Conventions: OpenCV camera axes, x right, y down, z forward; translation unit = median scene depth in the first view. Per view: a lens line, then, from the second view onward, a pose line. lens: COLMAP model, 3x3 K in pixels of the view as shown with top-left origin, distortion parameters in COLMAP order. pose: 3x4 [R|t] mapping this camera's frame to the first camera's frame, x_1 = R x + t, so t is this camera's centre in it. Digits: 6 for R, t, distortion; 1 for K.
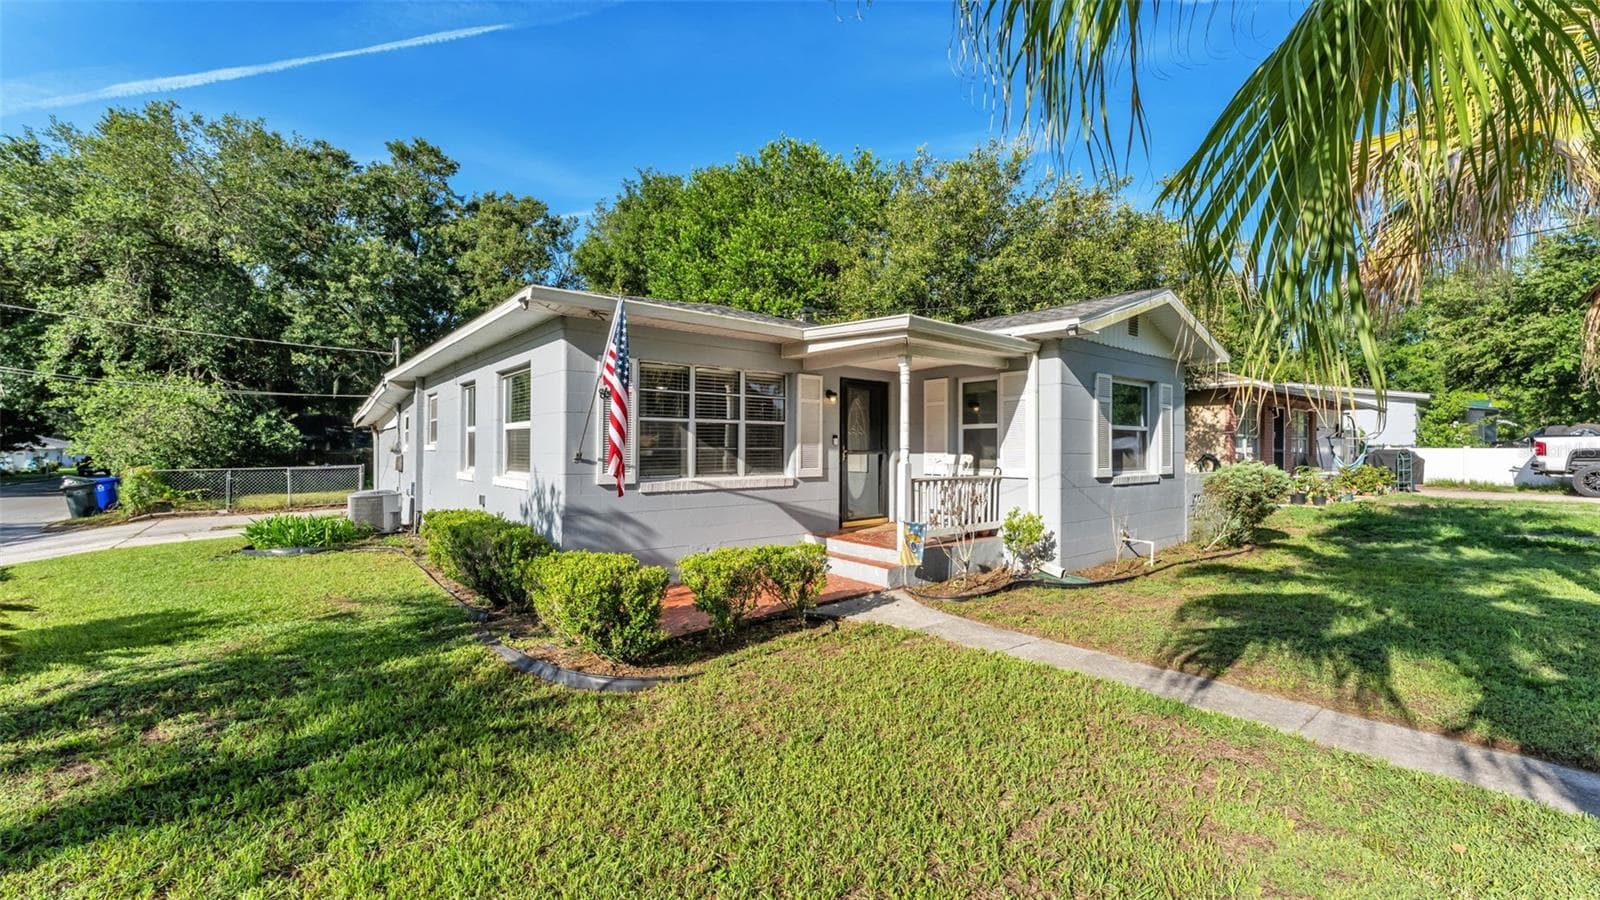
lens RADIAL K [[624.0, 0, 803.5], [0, 624.0, 447.7], [0, 0, 1]] dist [0.000999, 0.000024]
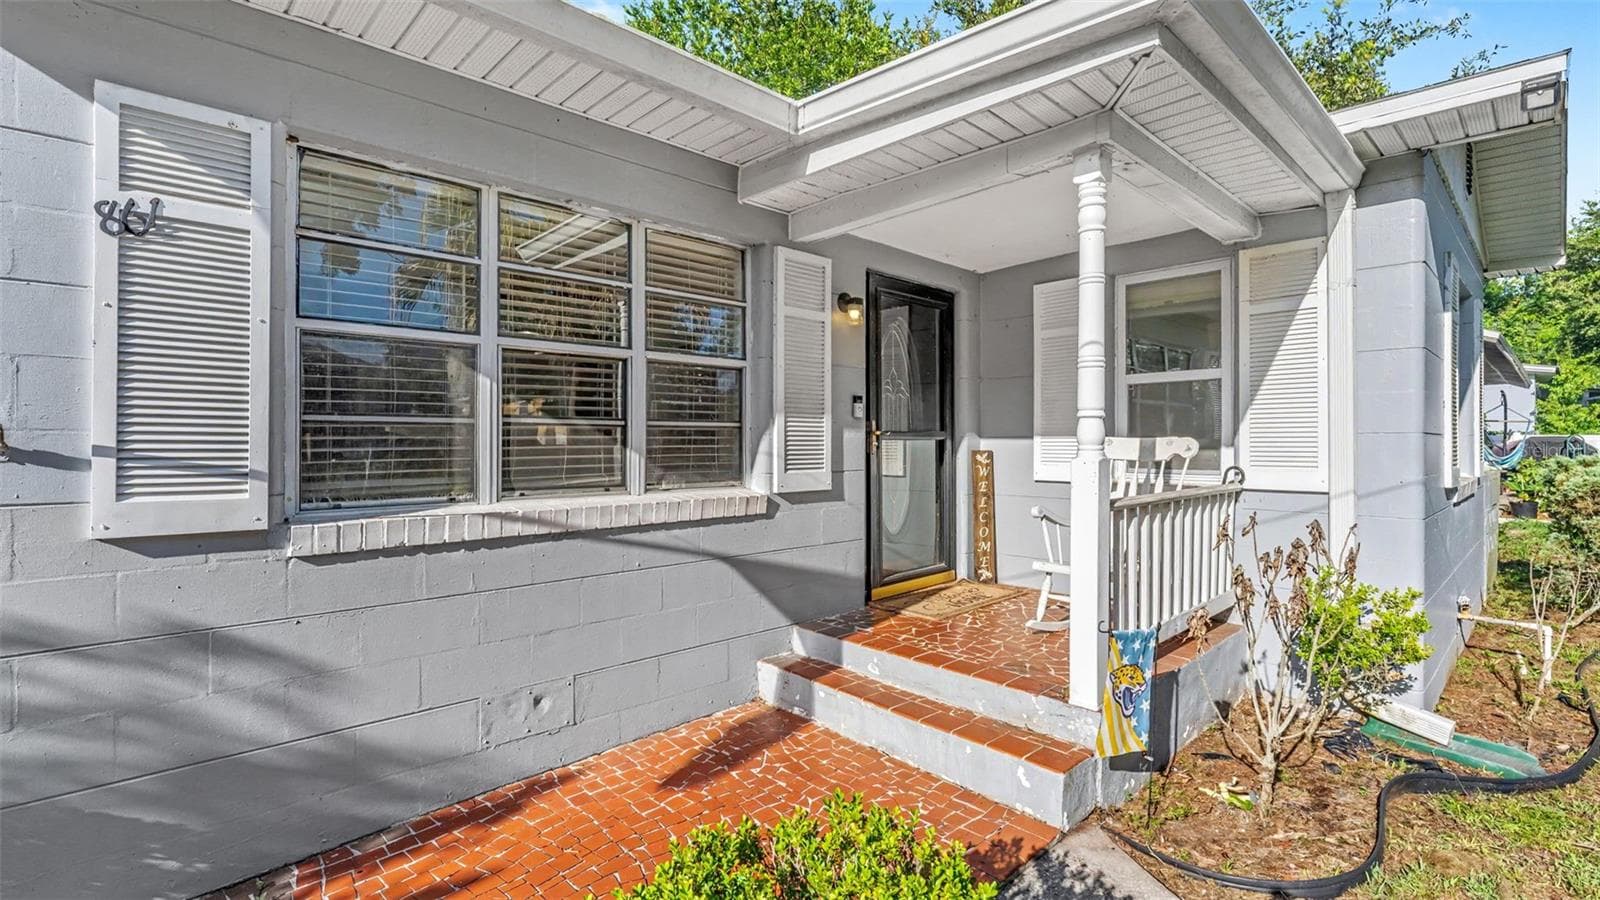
lens RADIAL K [[731.7, 0, 796.8], [0, 731.7, 444.2], [0, 0, 1]] dist [-0.005748, -0.000370]
pose [[0.998127, -0.003418, 0.061086, -0.025738], [0.003123, 0.999983, 0.004918, 0.012141], [-0.061102, -0.004718, 0.998120, 0.513265]]
